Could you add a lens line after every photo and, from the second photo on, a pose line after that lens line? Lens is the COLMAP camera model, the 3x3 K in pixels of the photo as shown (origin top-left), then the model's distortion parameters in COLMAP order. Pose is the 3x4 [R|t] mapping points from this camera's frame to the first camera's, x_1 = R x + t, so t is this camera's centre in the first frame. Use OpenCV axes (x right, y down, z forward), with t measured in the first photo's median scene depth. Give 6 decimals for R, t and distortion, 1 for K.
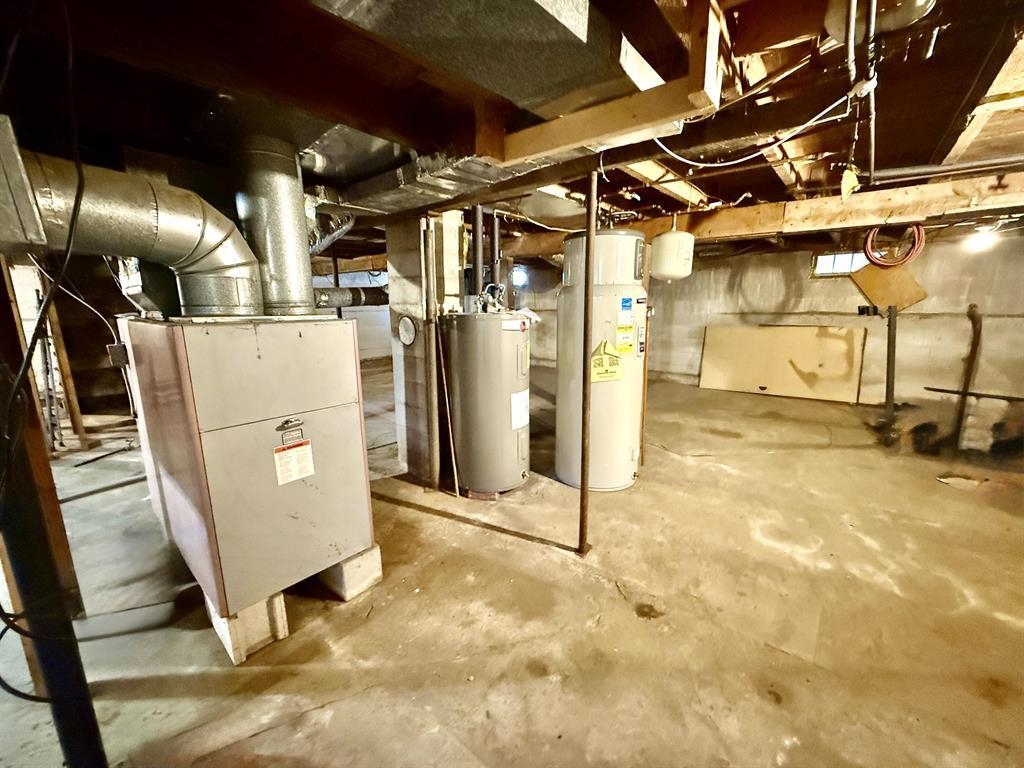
lens RADIAL K [[409.4, 0, 507.9], [0, 409.4, 383.7], [0, 0, 1]] dist [-0.002361, 0.000439]
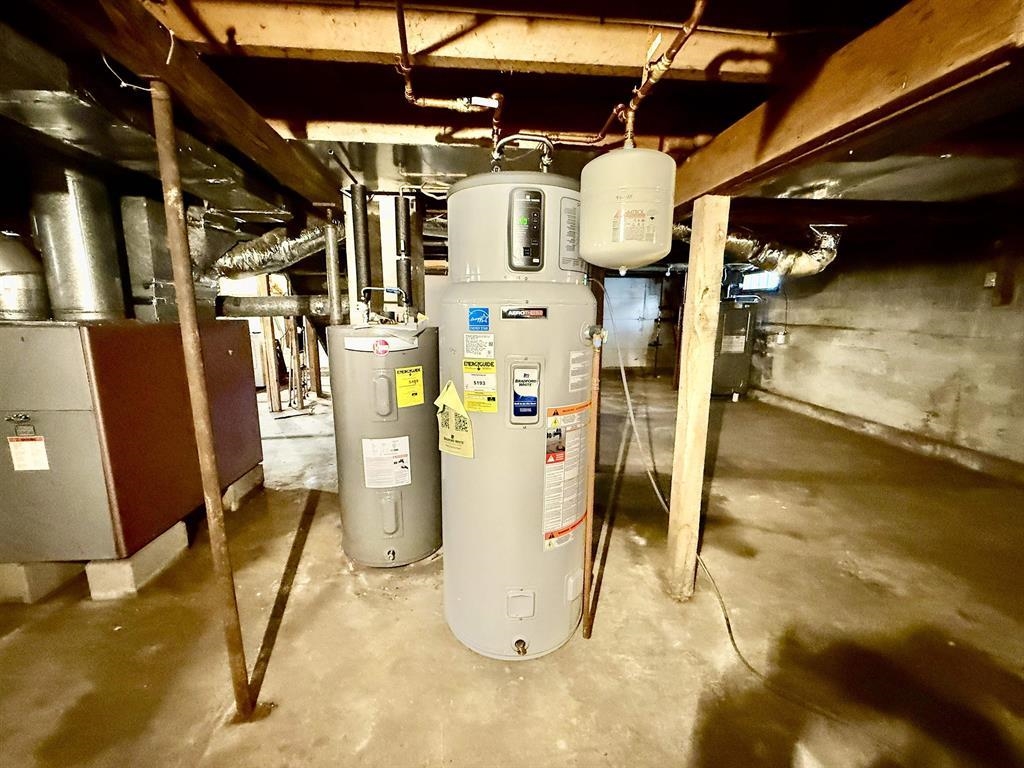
lens RADIAL K [[409.4, 0, 507.3], [0, 409.4, 382.5], [0, 0, 1]] dist [-0.002361, 0.000439]
pose [[0.711579, 0.135405, -0.689435, 0.688018], [-0.148570, 0.988063, 0.040713, -0.142372], [0.686718, 0.073458, 0.723203, 0.660399]]
